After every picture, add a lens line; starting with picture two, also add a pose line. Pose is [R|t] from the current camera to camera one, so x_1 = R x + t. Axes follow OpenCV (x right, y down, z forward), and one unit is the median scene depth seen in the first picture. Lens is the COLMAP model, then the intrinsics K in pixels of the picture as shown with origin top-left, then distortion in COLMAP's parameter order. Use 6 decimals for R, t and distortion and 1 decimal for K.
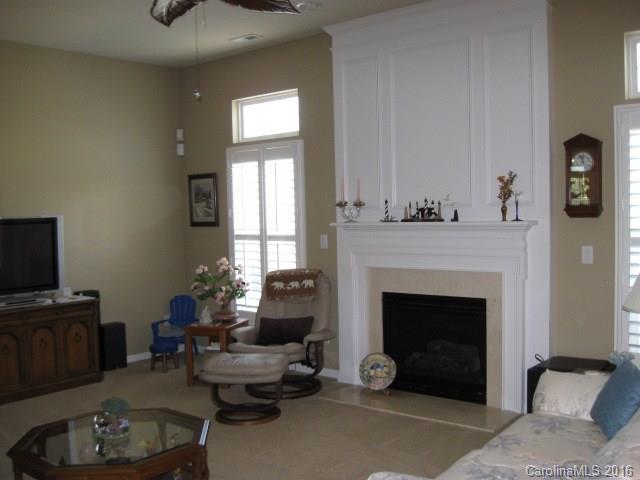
lens RADIAL K [[666.7, 0, 320.5], [0, 666.7, 238.2], [0, 0, 1]] dist [-0.118869, 0.000000]
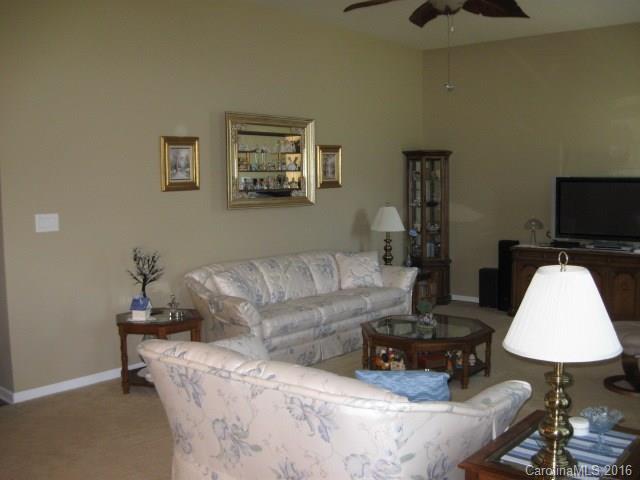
lens RADIAL K [[666.7, 0, 322.9], [0, 666.7, 246.8], [0, 0, 1]] dist [-0.118869, 0.000000]
pose [[-0.010852, 0.126146, -0.991952, 0.652972], [-0.034182, 0.991384, 0.126448, -0.032888], [0.999357, 0.035279, -0.006447, 0.425990]]
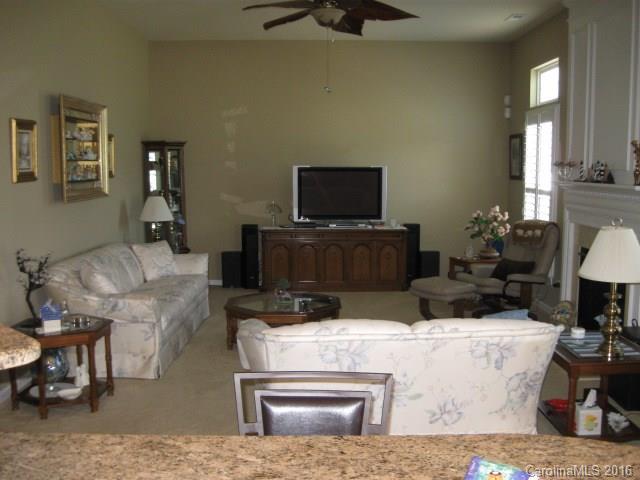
lens RADIAL K [[666.7, 0, 343.4], [0, 666.7, 241.6], [0, 0, 1]] dist [-0.118869, 0.000000]
pose [[0.656416, 0.110568, -0.746252, 0.575343], [-0.050134, 0.993408, 0.103089, -0.015846], [0.752731, -0.030256, 0.657632, 0.010198]]
